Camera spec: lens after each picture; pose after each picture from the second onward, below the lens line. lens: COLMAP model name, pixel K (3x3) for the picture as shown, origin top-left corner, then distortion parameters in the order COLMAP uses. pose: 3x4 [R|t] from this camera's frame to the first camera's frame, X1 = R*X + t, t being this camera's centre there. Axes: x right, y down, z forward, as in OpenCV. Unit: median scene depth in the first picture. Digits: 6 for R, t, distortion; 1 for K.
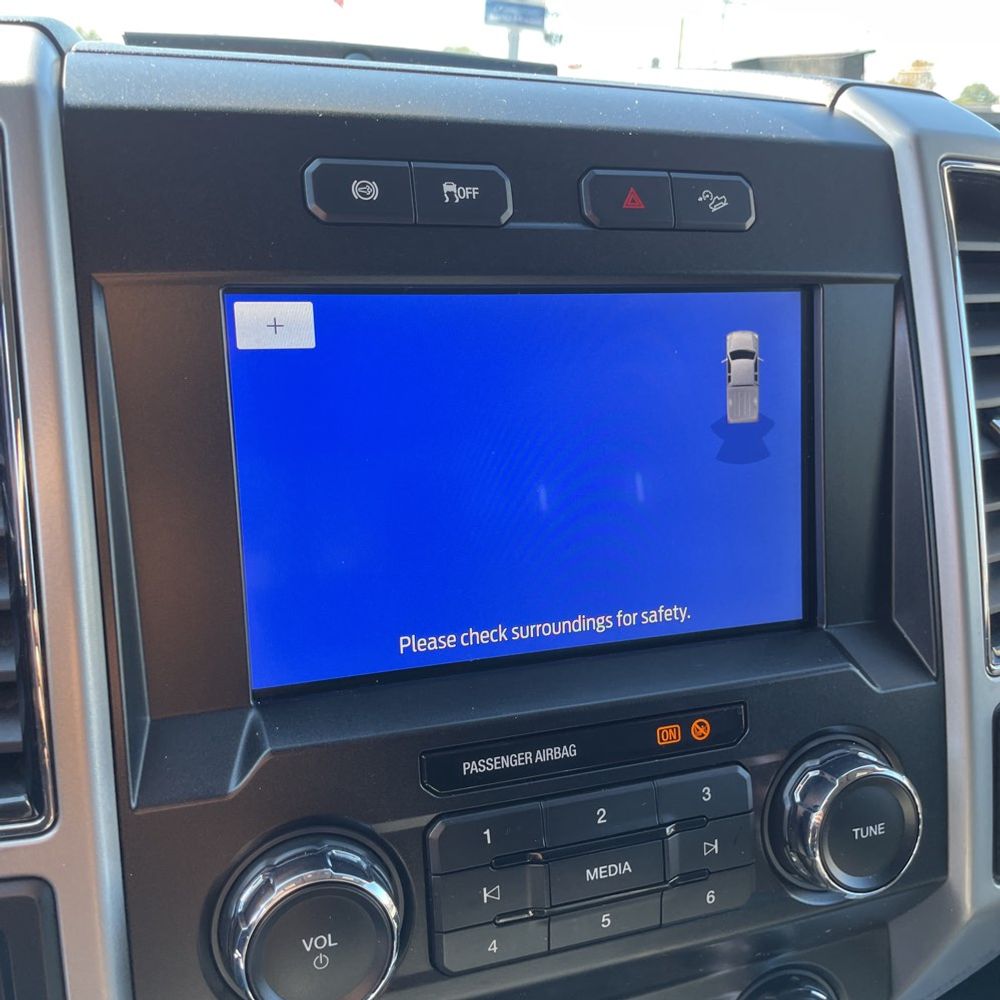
lens RADIAL K [[1029.5, 0, 494.8], [0, 1029.5, 501.4], [0, 0, 1]] dist [0.057064, 0.000000]
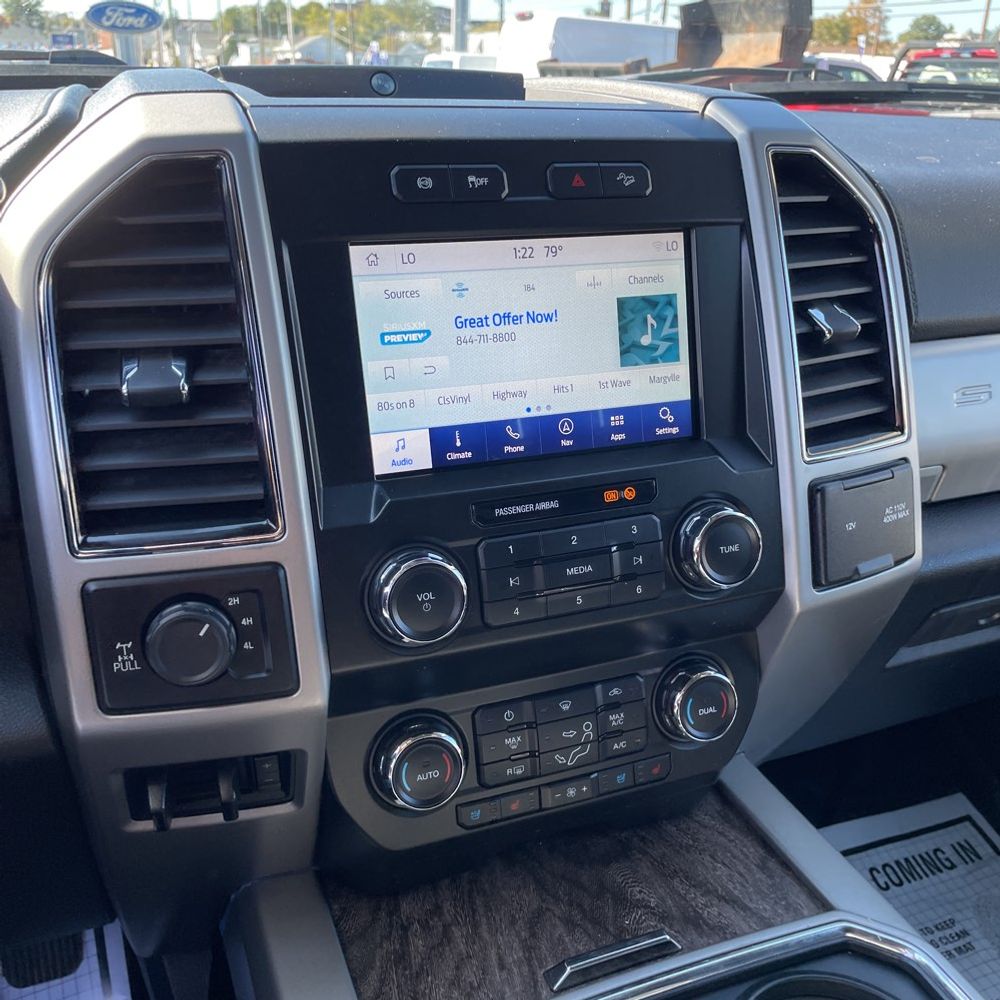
lens RADIAL K [[1029.5, 0, 500.9], [0, 1029.5, 510.9], [0, 0, 1]] dist [0.057064, 0.000000]
pose [[0.998255, -0.047946, 0.034467, -0.074174], [0.046178, 0.997662, 0.050383, 0.151152], [-0.036802, -0.048703, 0.998135, -0.691204]]
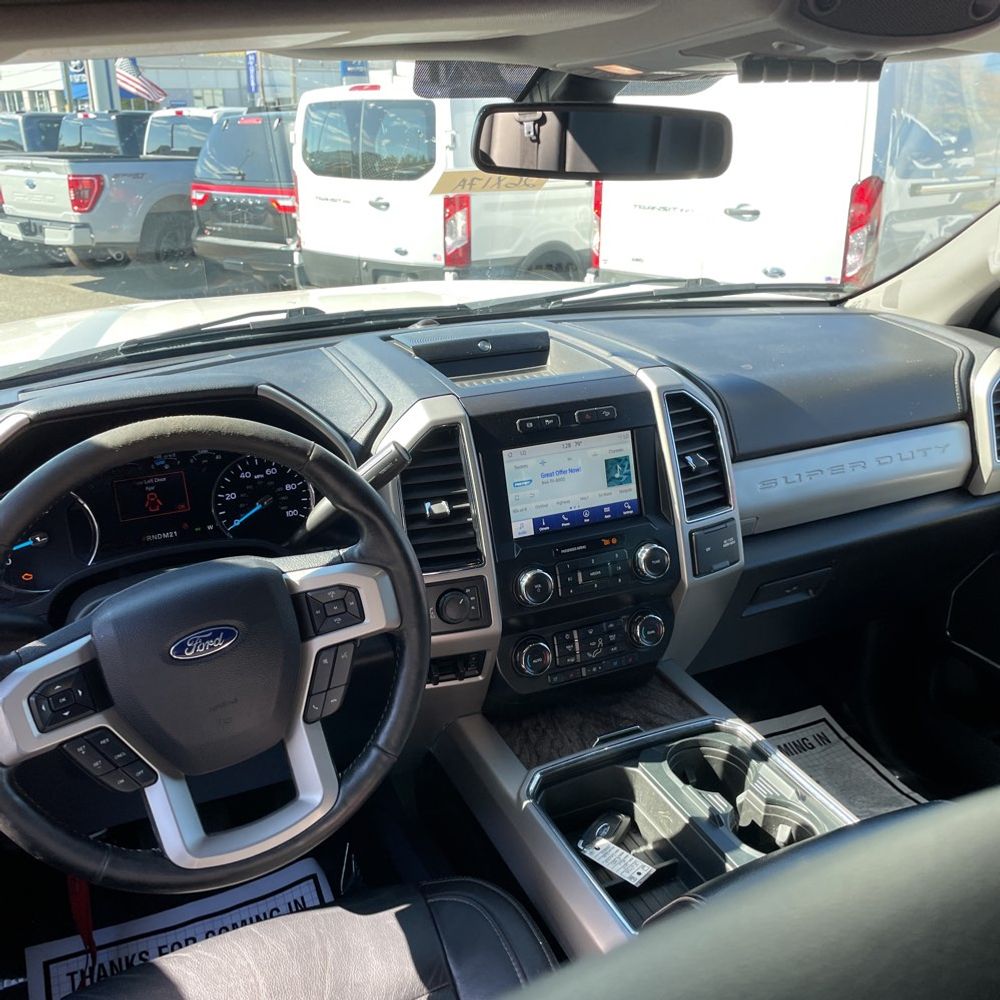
lens RADIAL K [[1029.5, 0, 505.7], [0, 1029.5, 490.8], [0, 0, 1]] dist [0.057064, 0.000000]
pose [[0.992910, -0.089606, 0.078101, -0.534477], [0.088308, 0.995894, 0.019917, -0.100258], [-0.079565, -0.012879, 0.996746, -3.062274]]
